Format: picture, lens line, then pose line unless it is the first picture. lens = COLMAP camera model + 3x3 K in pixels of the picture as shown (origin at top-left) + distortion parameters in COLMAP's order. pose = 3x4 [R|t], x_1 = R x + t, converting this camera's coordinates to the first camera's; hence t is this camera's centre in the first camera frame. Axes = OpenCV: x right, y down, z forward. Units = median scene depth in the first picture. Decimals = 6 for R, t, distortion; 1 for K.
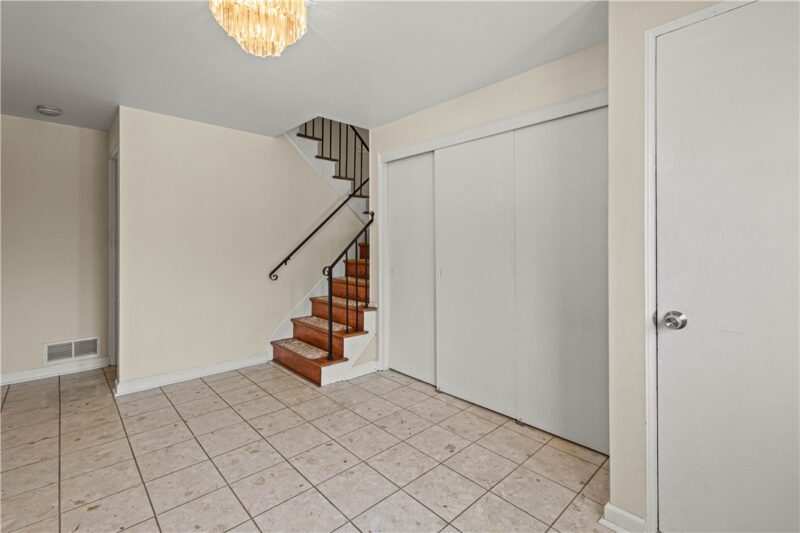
lens RADIAL K [[353.0, 0, 396.9], [0, 353.0, 262.7], [0, 0, 1]] dist [0.014520, -0.000123]
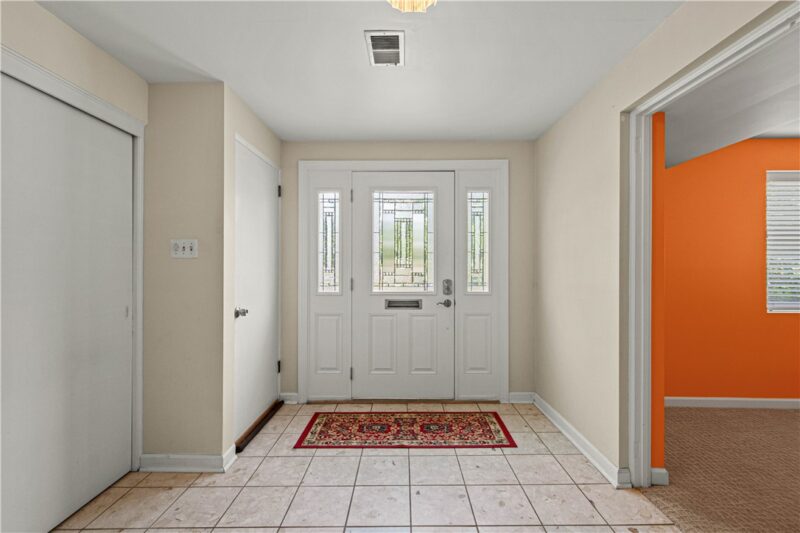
lens RADIAL K [[353.0, 0, 399.6], [0, 353.0, 263.1], [0, 0, 1]] dist [0.014520, -0.000123]
pose [[-0.718215, -0.009389, 0.695757, -0.801152], [0.006691, 0.999770, 0.020398, -0.116761], [-0.695789, 0.019305, -0.717987, 1.332343]]
